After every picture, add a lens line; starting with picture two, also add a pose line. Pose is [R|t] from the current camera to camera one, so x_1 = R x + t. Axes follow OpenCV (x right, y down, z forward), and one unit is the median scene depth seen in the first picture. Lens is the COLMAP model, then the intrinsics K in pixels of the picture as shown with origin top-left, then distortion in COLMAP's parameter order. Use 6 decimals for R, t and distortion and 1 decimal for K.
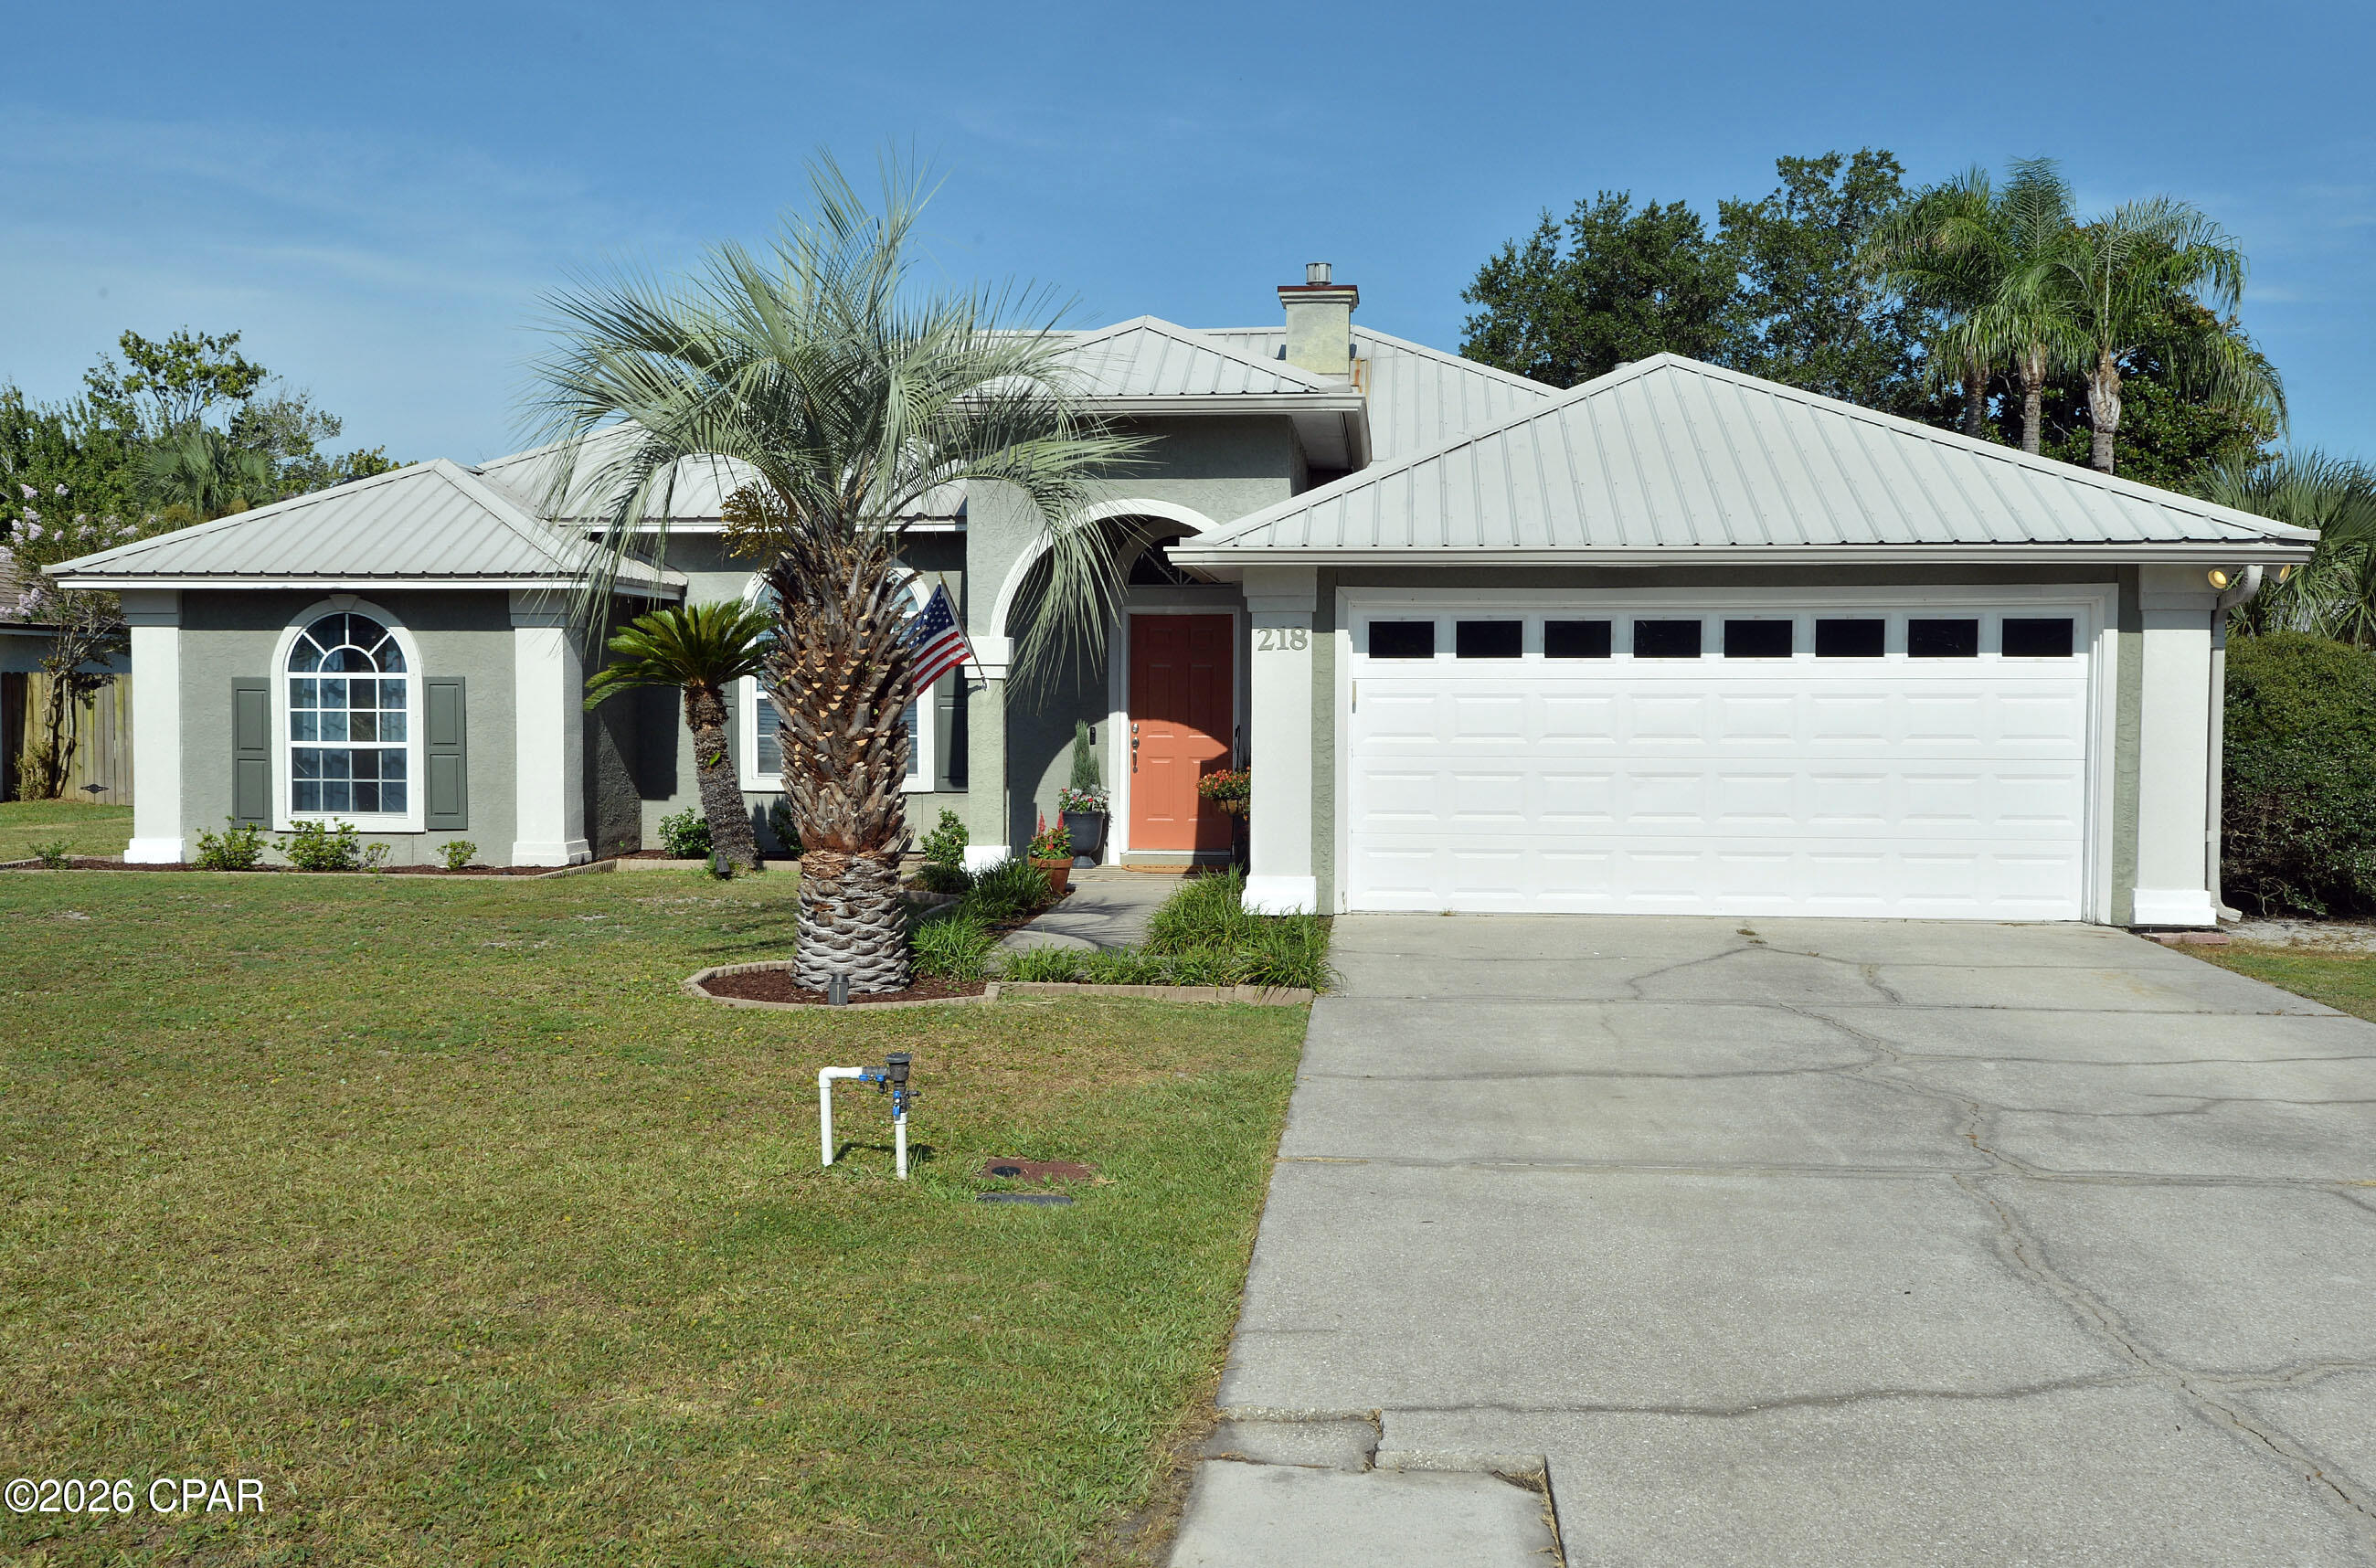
lens RADIAL K [[2112.4, 0, 1188.0], [0, 2112.4, 784.0], [0, 0, 1]] dist [0.049665, -0.023079]
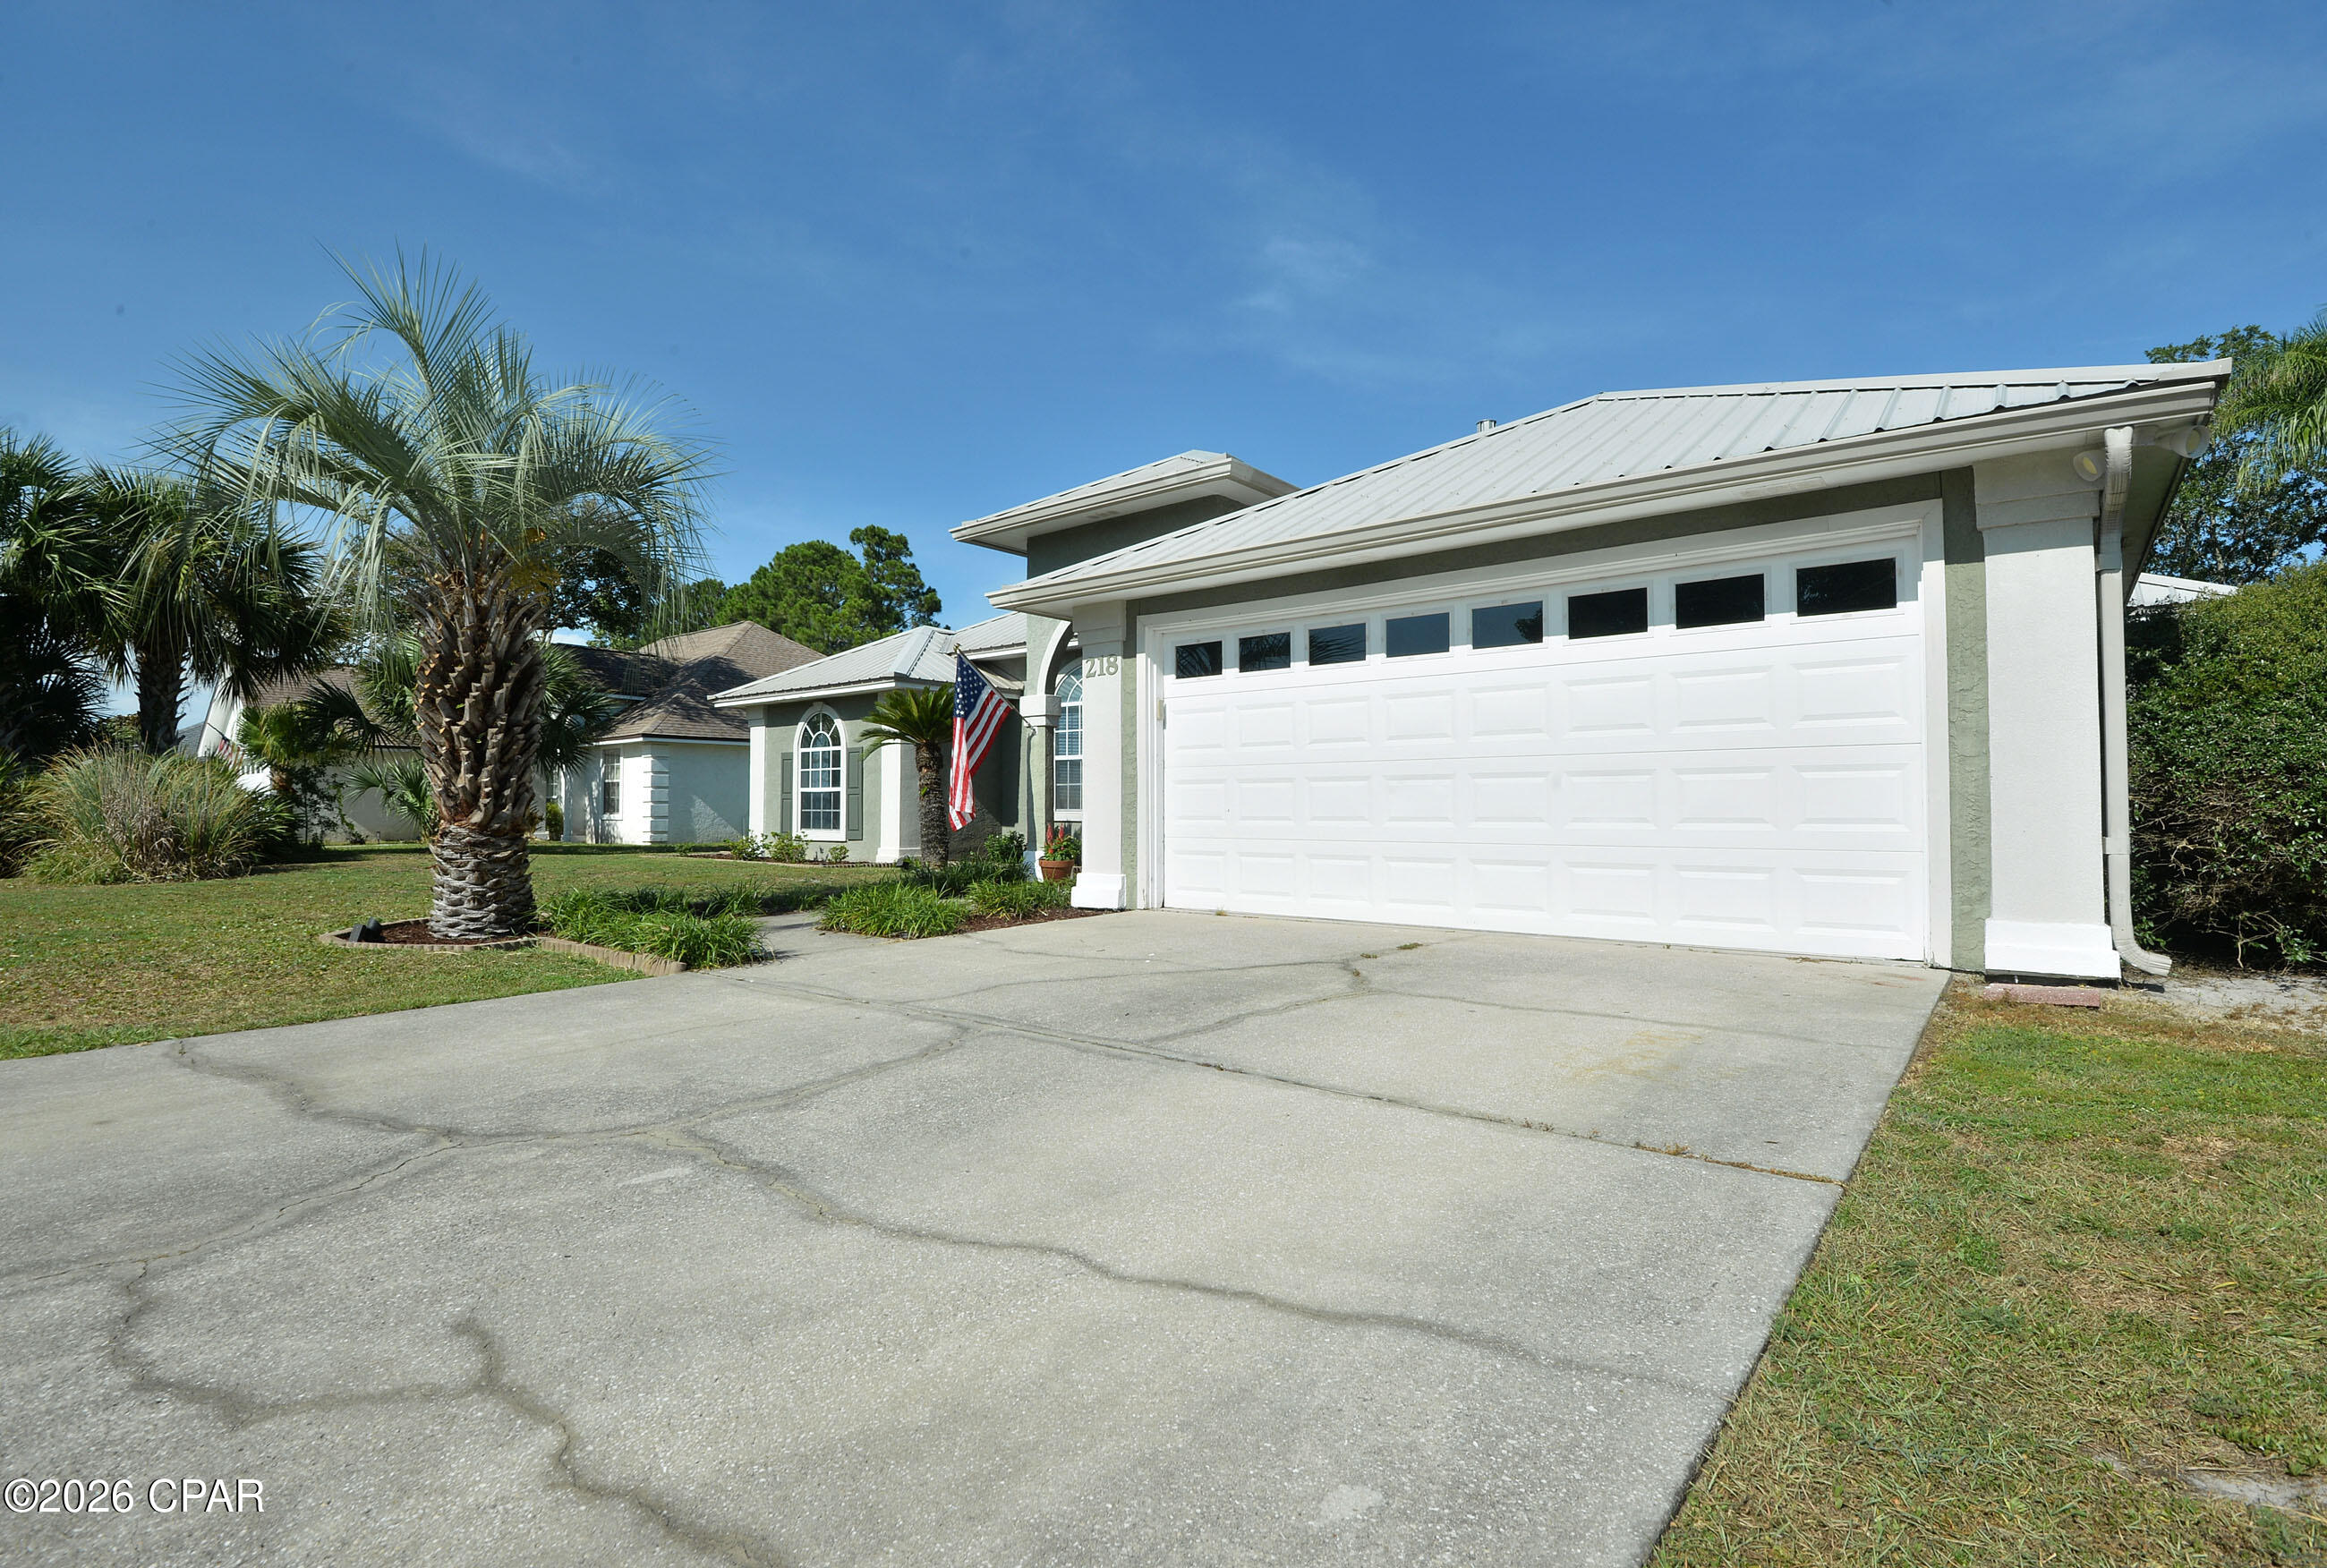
lens RADIAL K [[1097.5, 0, 1163.1], [0, 1097.5, 778.9], [0, 0, 1]] dist [-0.017185, -0.012870]
pose [[0.833716, -0.019005, -0.551867, 0.322704], [-0.020009, 0.997711, -0.064587, 0.024374], [0.551831, 0.064890, 0.831427, 0.424276]]
